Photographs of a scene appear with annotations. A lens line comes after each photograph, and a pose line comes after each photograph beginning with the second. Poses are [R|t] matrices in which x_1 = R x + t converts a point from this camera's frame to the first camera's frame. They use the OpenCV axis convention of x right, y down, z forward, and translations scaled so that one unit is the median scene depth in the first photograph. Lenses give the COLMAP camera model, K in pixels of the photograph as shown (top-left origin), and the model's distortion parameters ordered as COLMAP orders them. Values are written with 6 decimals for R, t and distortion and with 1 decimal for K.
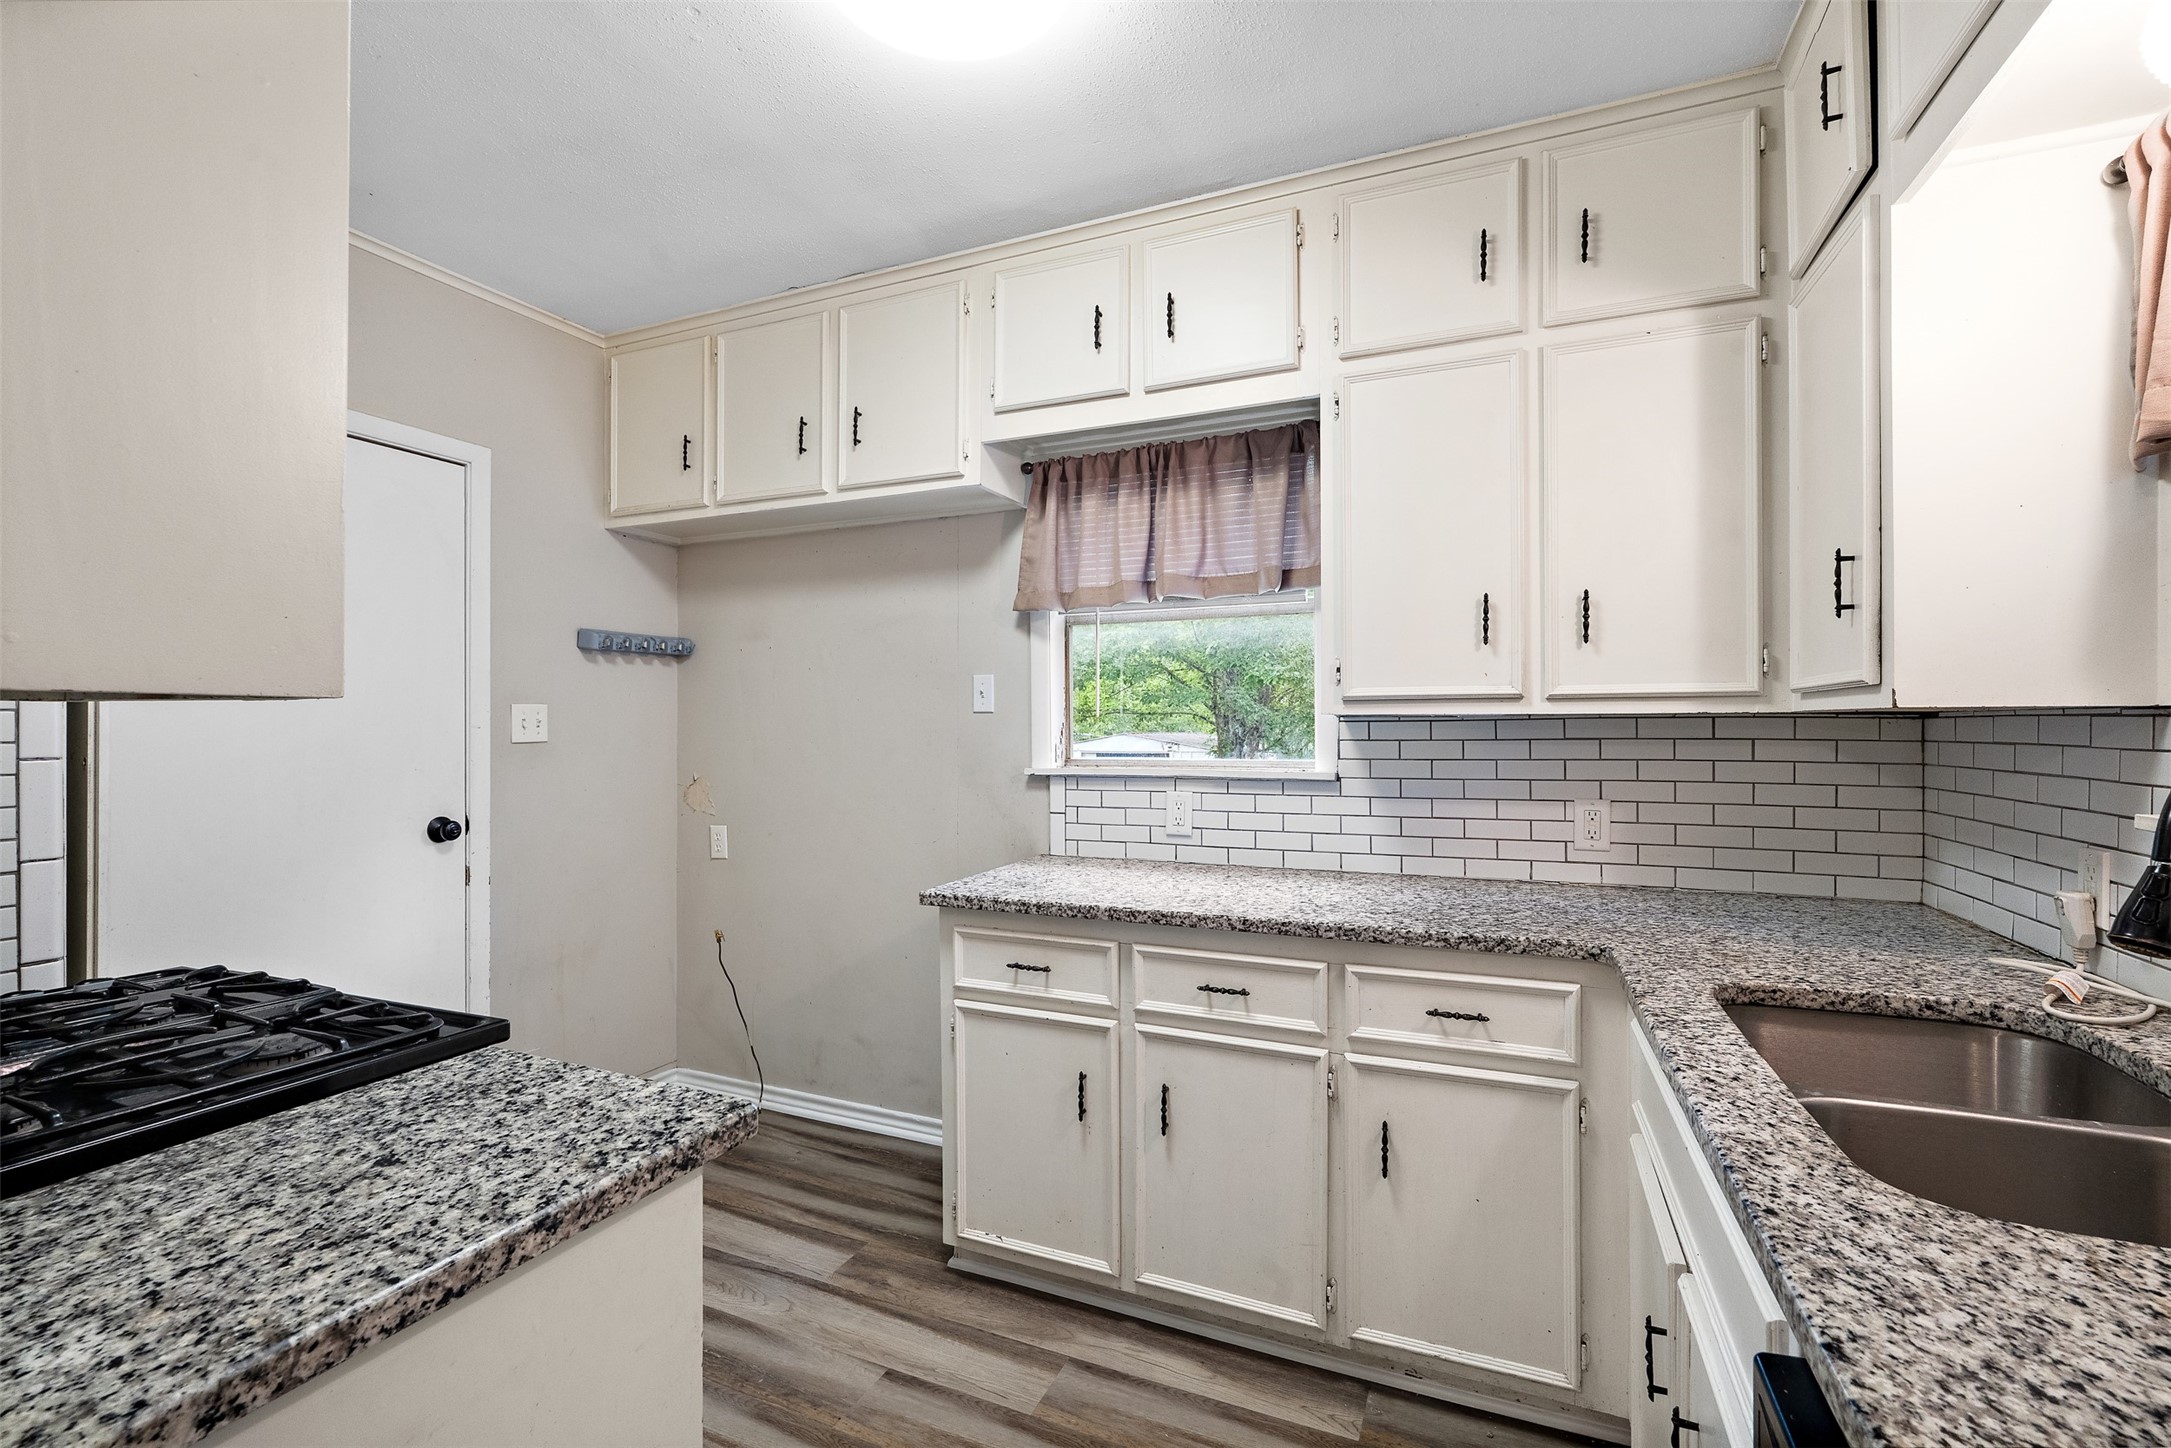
lens RADIAL K [[962.7, 0, 1077.1], [0, 962.7, 719.5], [0, 0, 1]] dist [-0.004314, 0.000556]
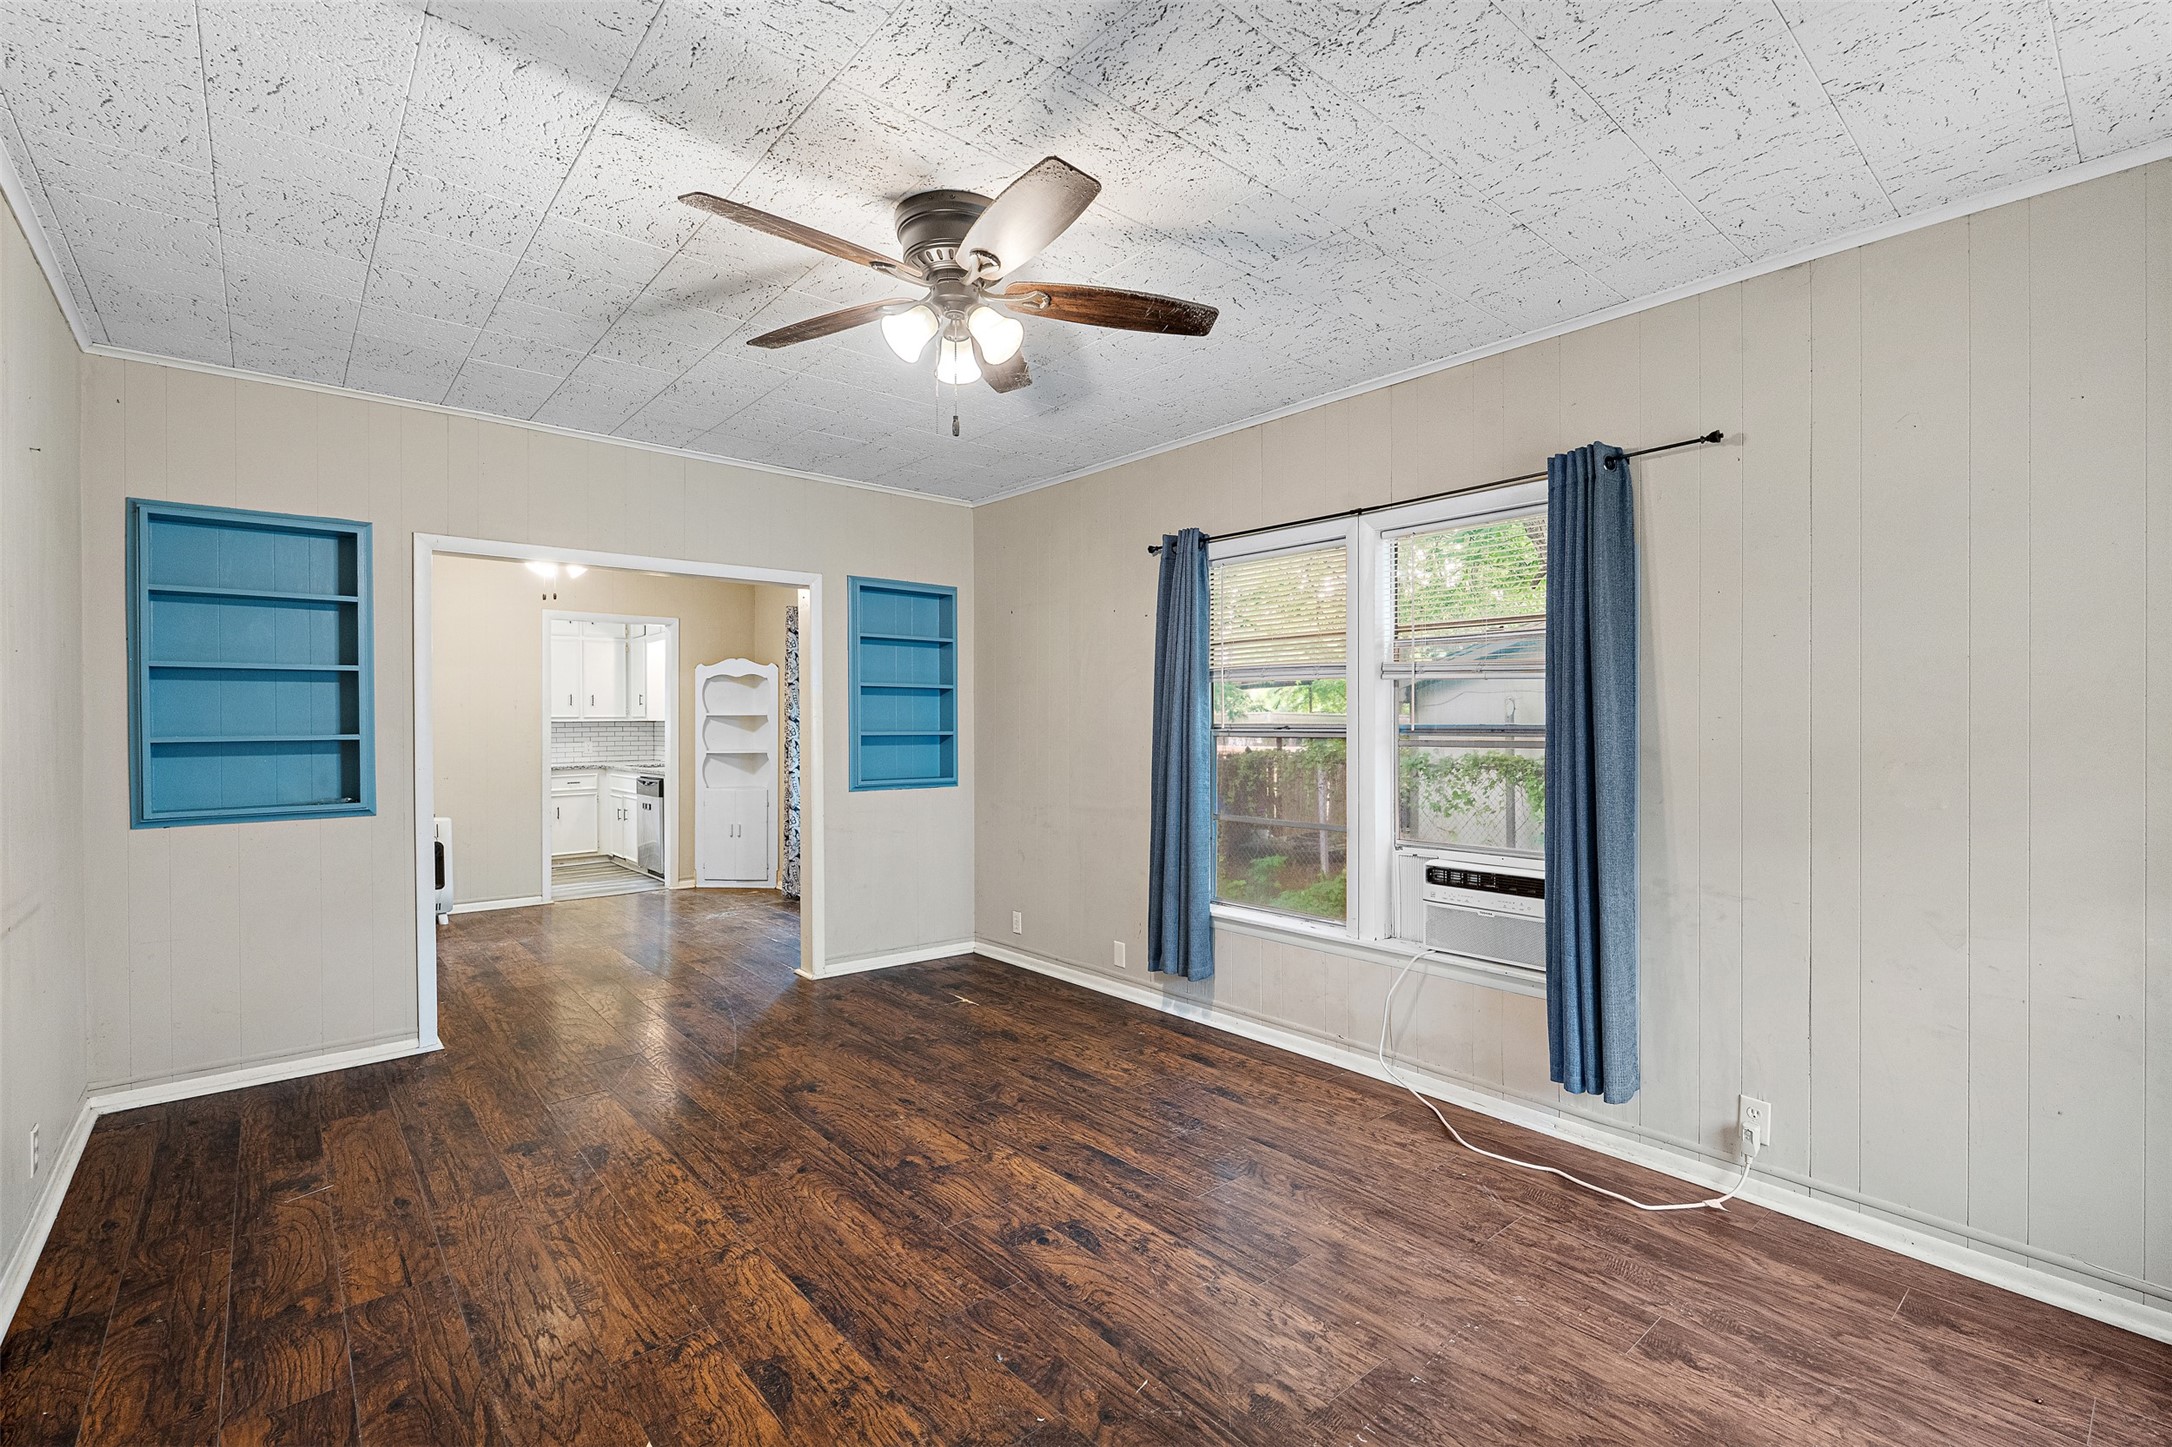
lens RADIAL K [[963.1, 0, 1062.9], [0, 963.1, 719.0], [0, 0, 1]] dist [-0.004314, 0.000556]
pose [[0.445479, -0.000021, 0.895292, -2.584106], [0.001521, 0.999999, -0.000733, -0.009687], [-0.895291, 0.001689, 0.445479, -3.062612]]
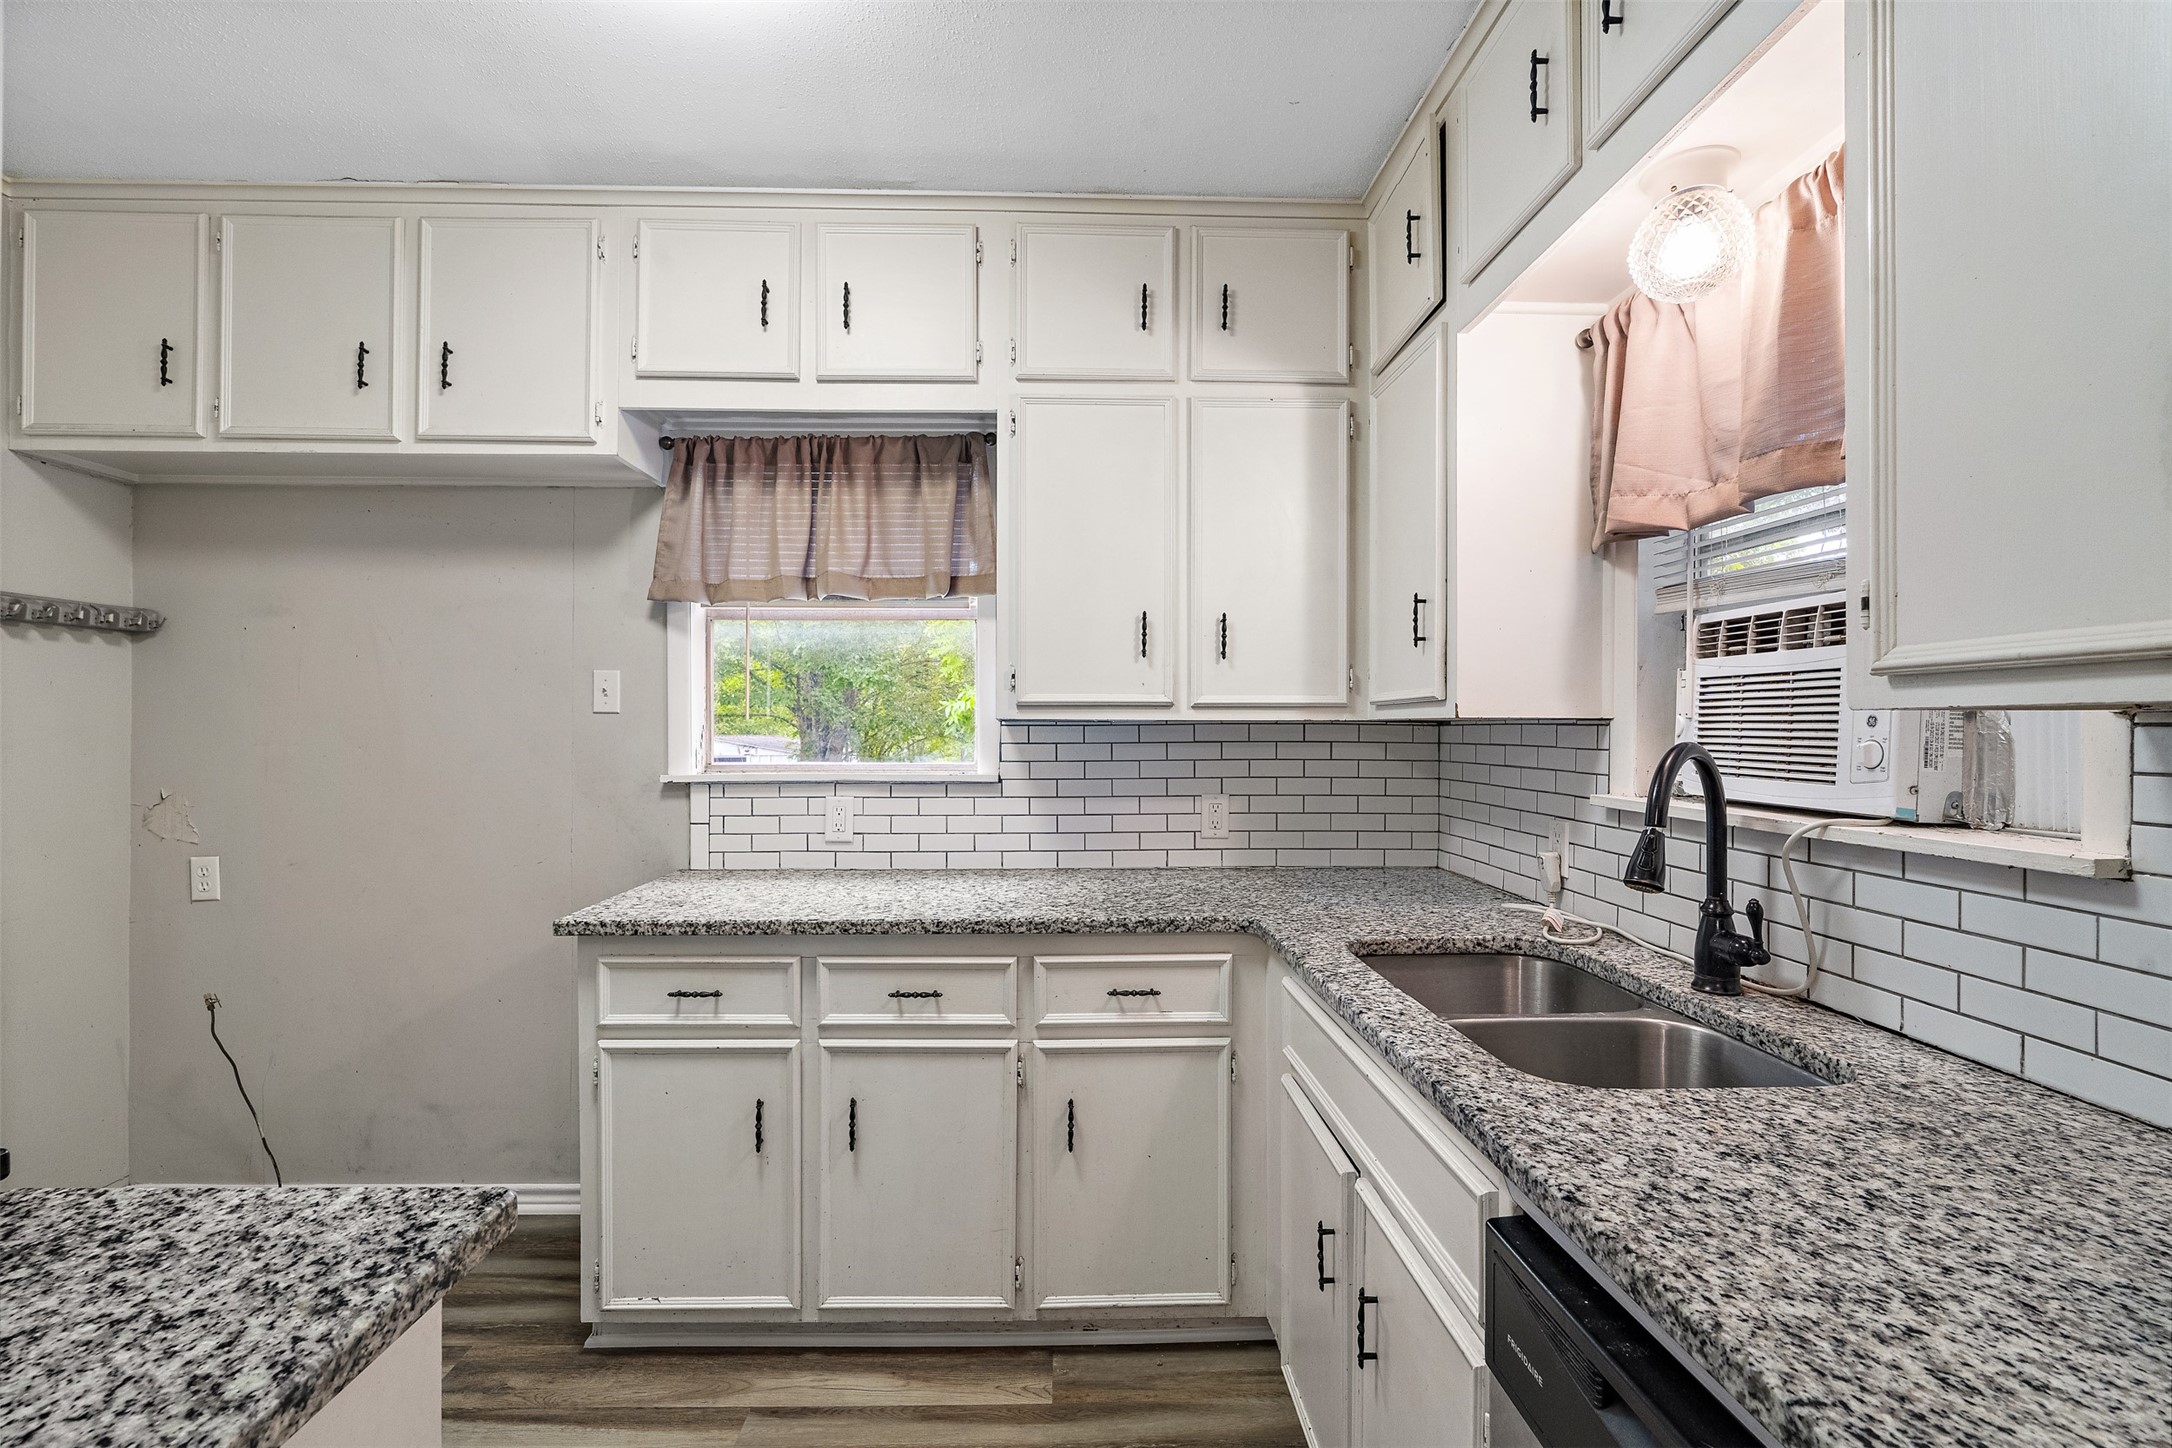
lens RADIAL K [[963.1, 0, 1079.5], [0, 963.1, 723.8], [0, 0, 1]] dist [-0.004314, 0.000556]
pose [[0.902943, 0.005904, 0.429719, -0.122139], [-0.006680, 0.999978, 0.000297, -0.000808], [-0.429707, -0.003139, 0.902963, 0.025508]]
